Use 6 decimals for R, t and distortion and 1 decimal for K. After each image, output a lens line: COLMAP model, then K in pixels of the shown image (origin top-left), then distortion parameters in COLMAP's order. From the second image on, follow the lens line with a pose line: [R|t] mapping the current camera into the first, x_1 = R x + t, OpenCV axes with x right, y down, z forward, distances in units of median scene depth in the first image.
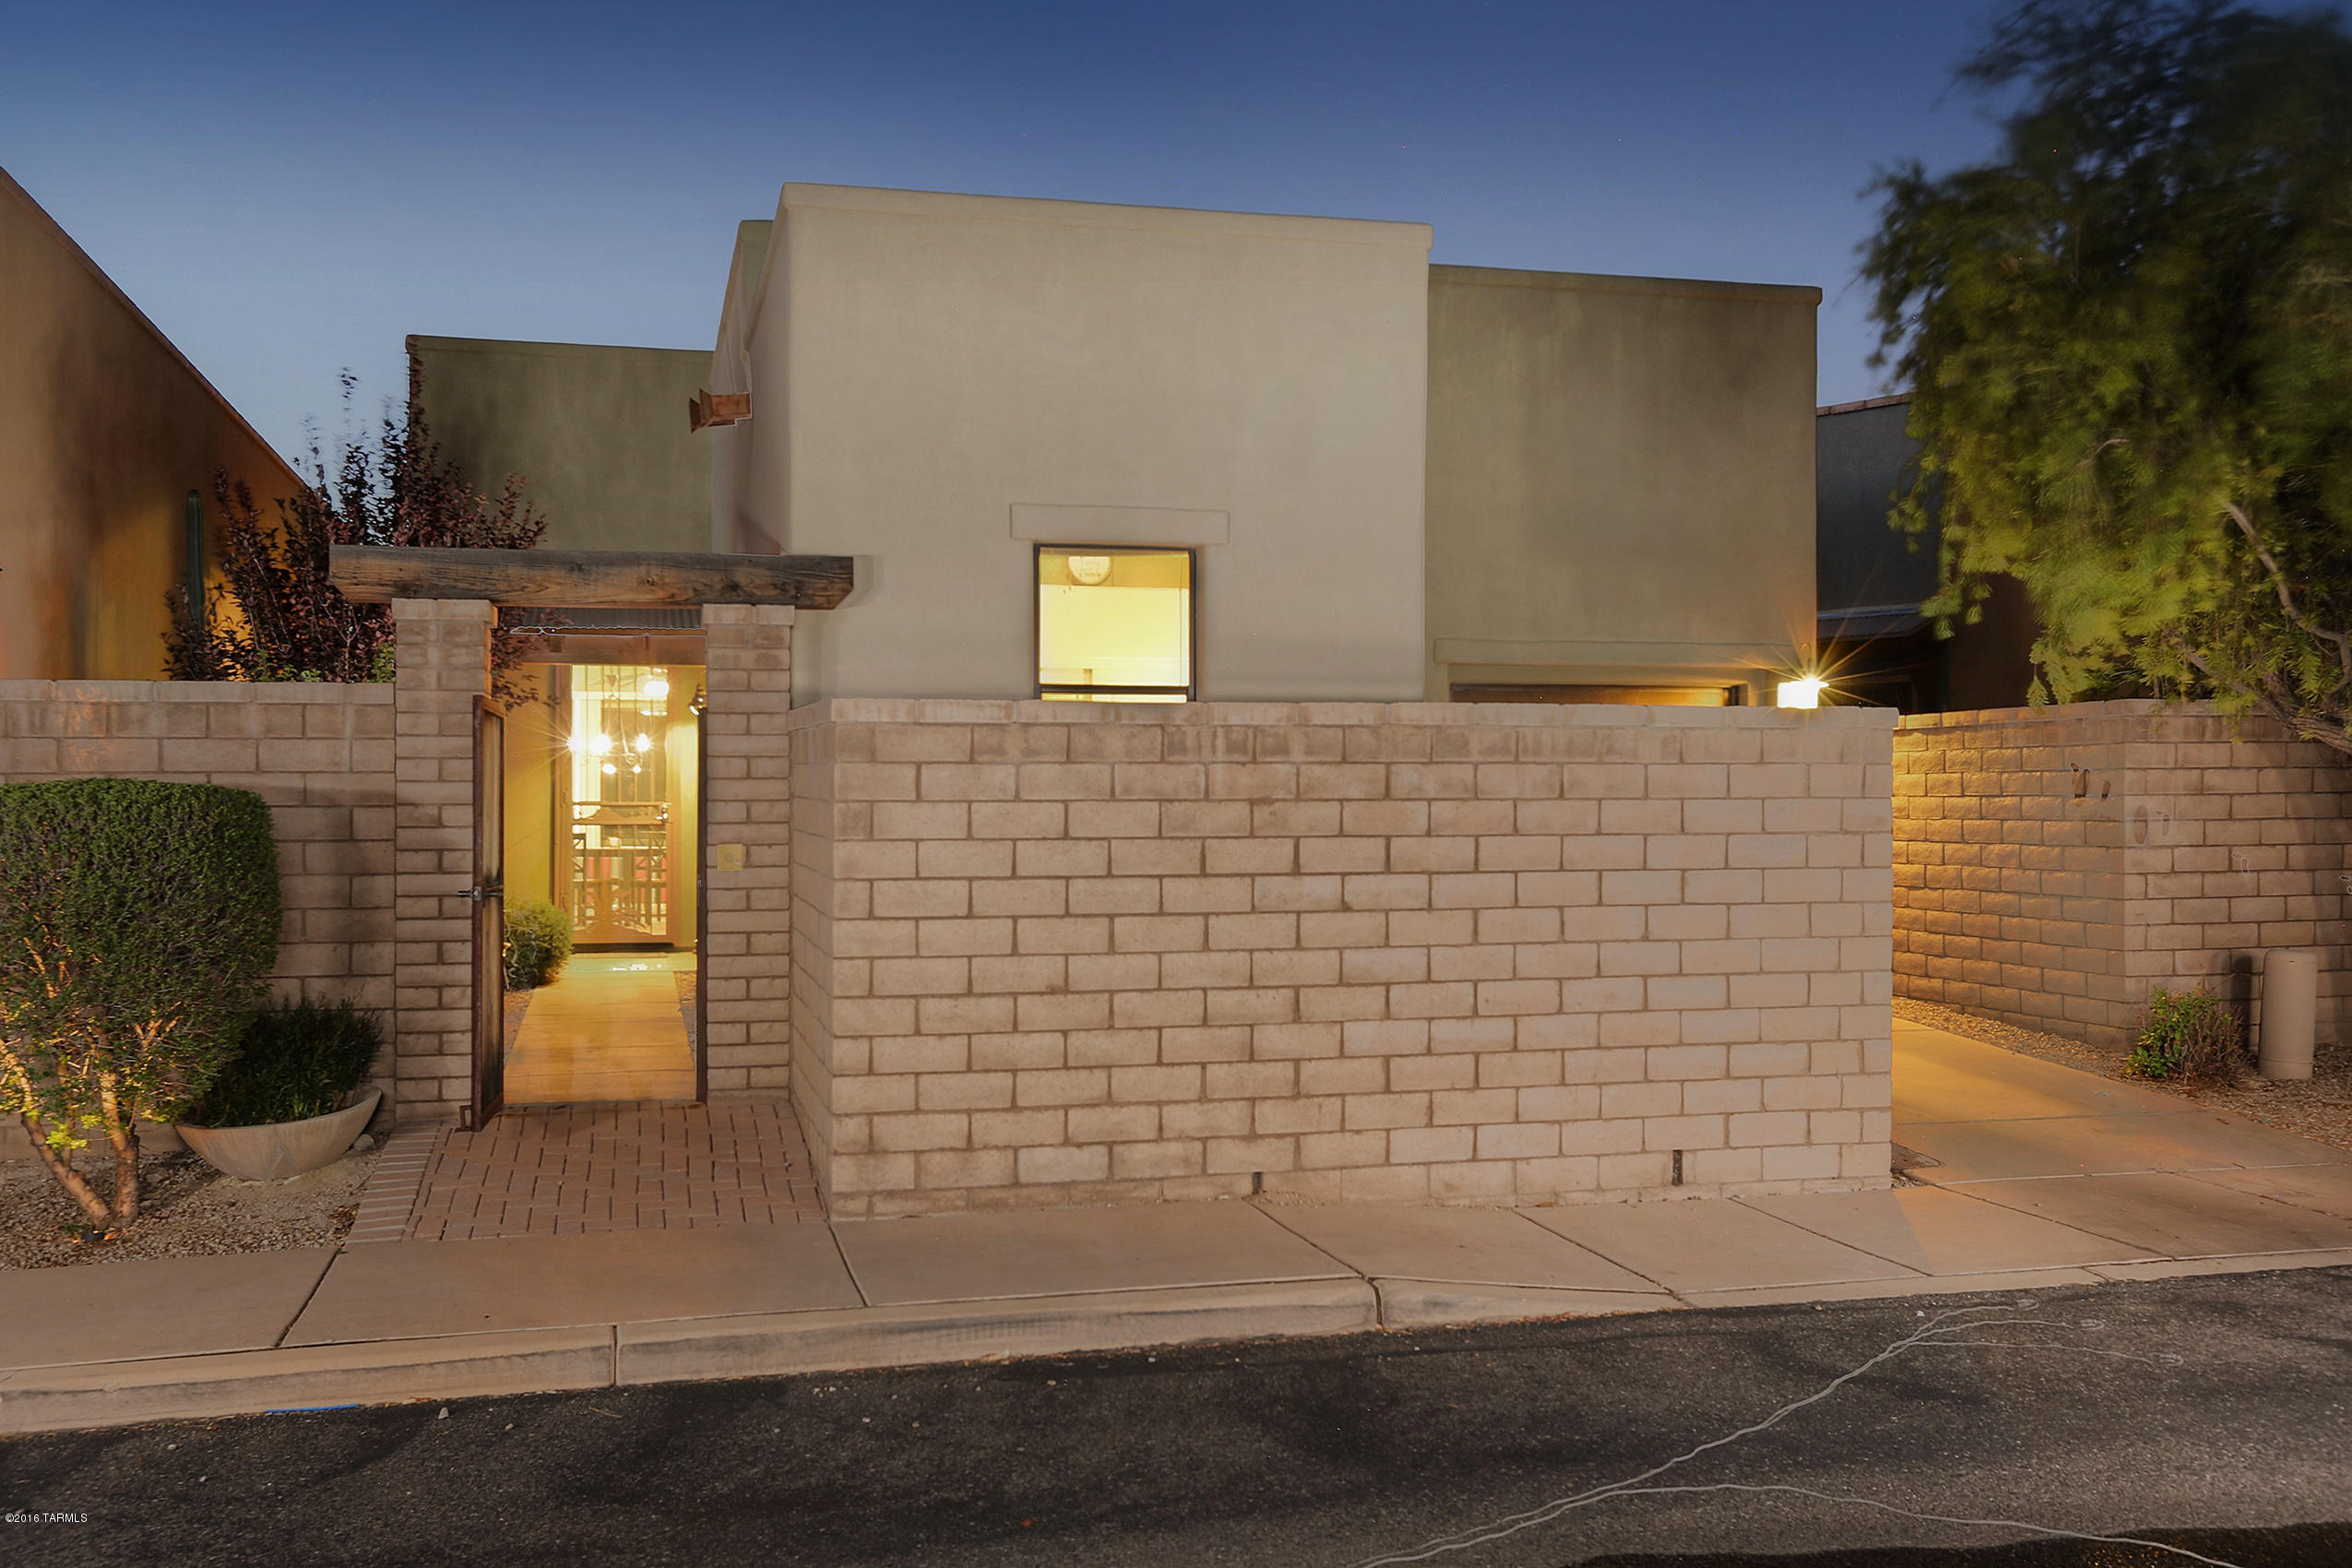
lens RADIAL K [[2087.5, 0, 1175.5], [0, 2087.5, 752.1], [0, 0, 1]] dist [-0.008244, 0.105034]
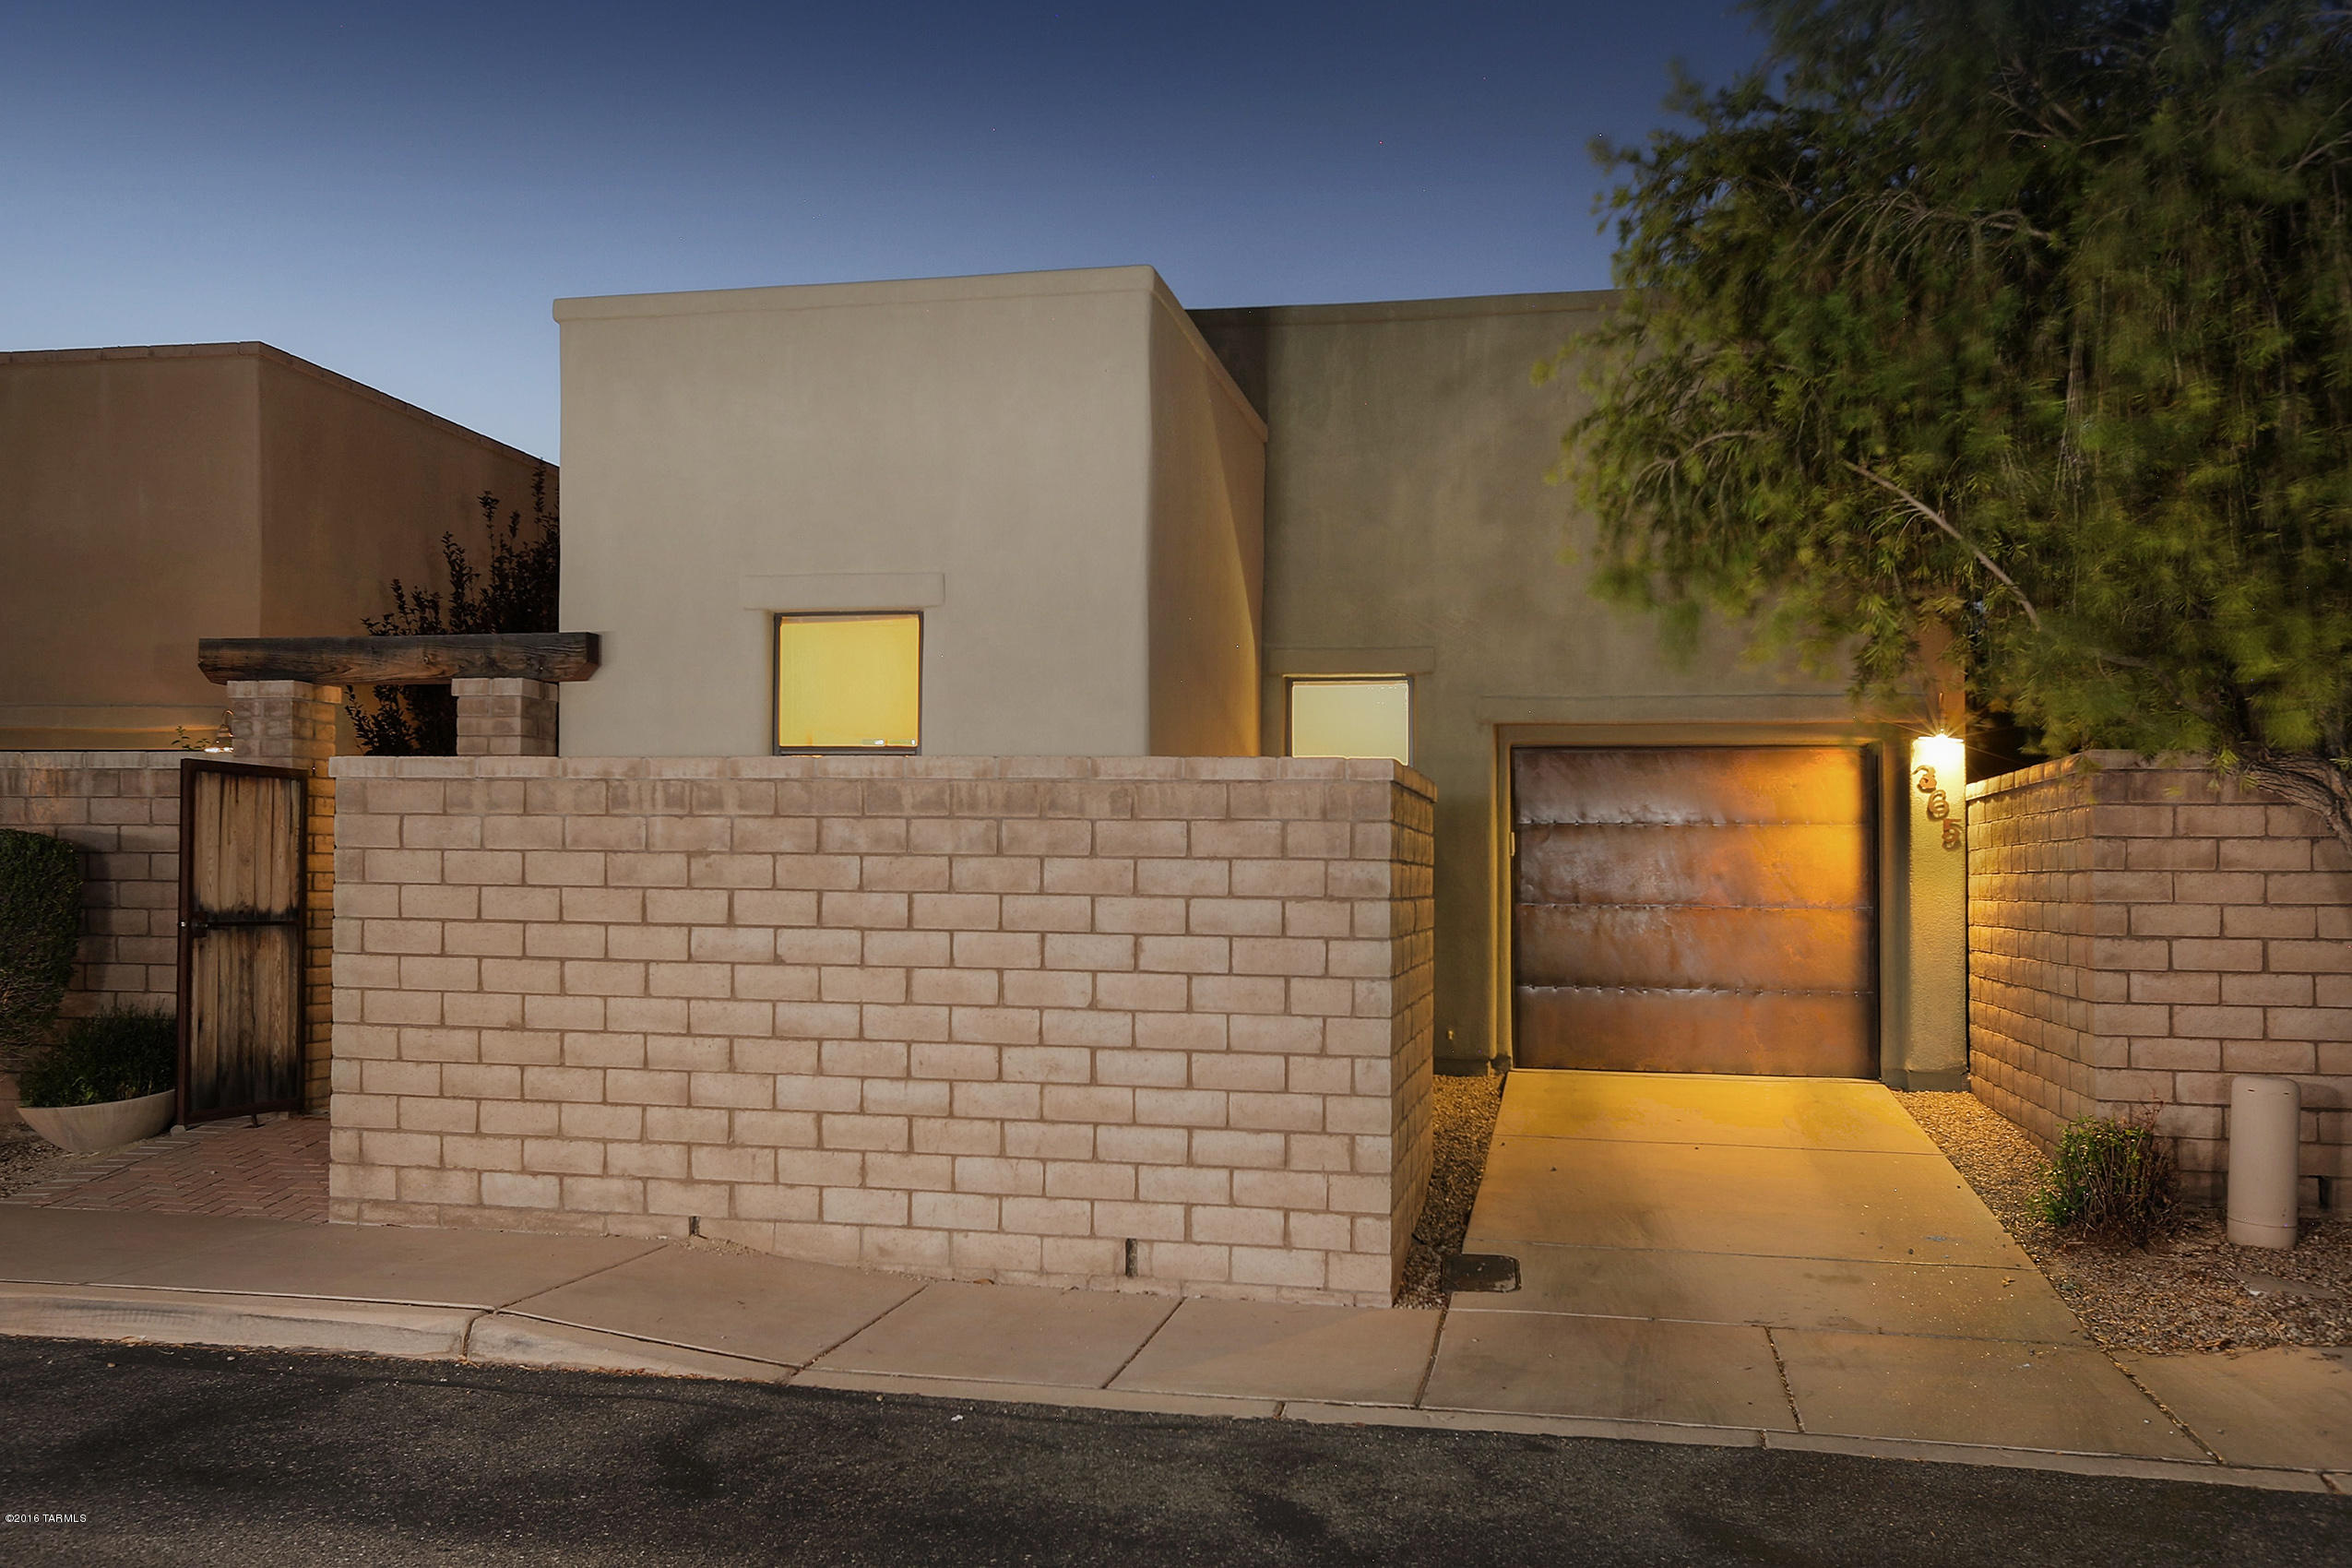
lens RADIAL K [[2074.1, 0, 1176.0], [0, 2074.1, 784.0], [0, 0, 1]] dist [-0.014858, 0.095836]
pose [[0.888395, -0.005557, -0.459045, 0.718681], [-0.006331, 0.999683, -0.024354, 0.012721], [0.459035, 0.024542, 0.888079, 0.201690]]
